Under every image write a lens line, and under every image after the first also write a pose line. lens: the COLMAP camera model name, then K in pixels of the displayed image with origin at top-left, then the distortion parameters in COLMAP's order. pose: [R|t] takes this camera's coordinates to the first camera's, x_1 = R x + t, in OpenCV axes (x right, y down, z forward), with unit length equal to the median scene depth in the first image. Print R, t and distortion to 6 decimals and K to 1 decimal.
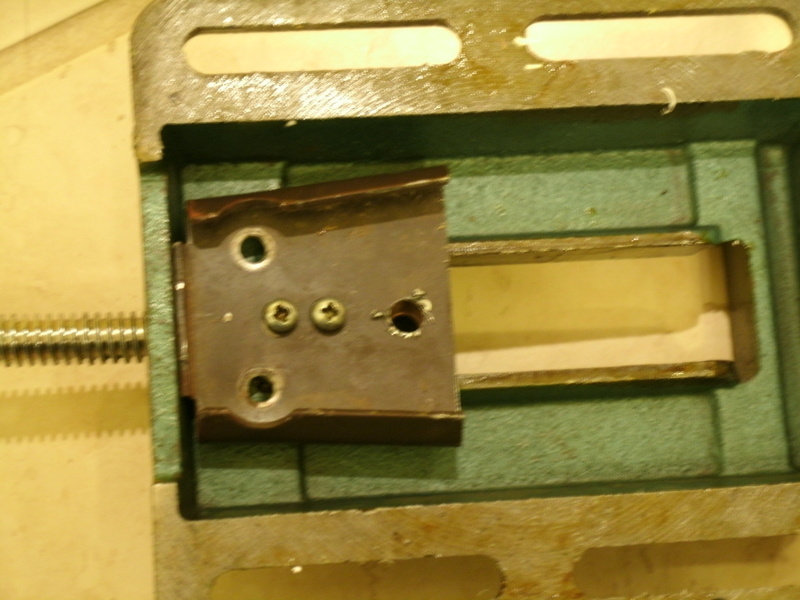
lens RADIAL K [[1756.3, 0, 396.8], [0, 1756.3, 308.7], [0, 0, 1]] dist [0.064452, 0.000000]
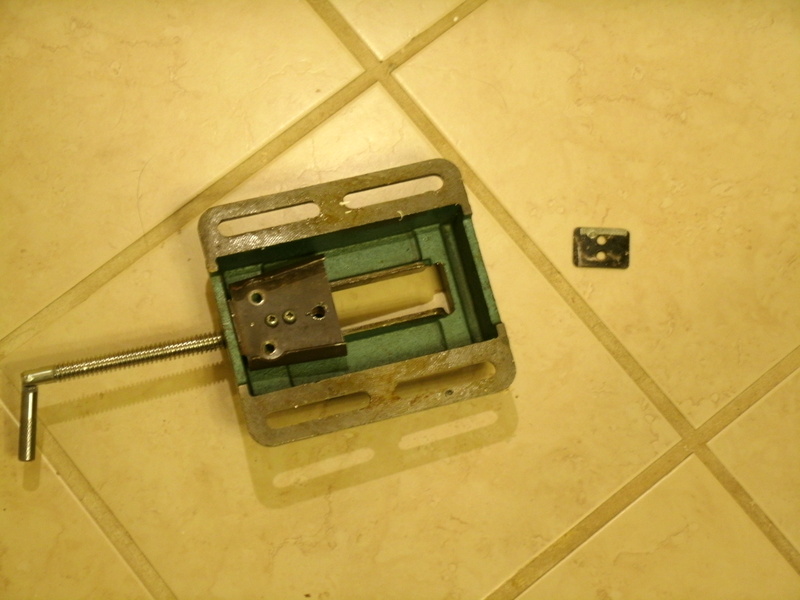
lens RADIAL K [[1756.3, 0, 406.4], [0, 1756.3, 297.2], [0, 0, 1]] dist [0.064452, 0.000000]
pose [[0.981347, -0.179478, 0.068888, -0.043087], [0.183818, 0.980948, -0.062863, 0.172715], [-0.056293, 0.074353, 0.995642, -1.644118]]
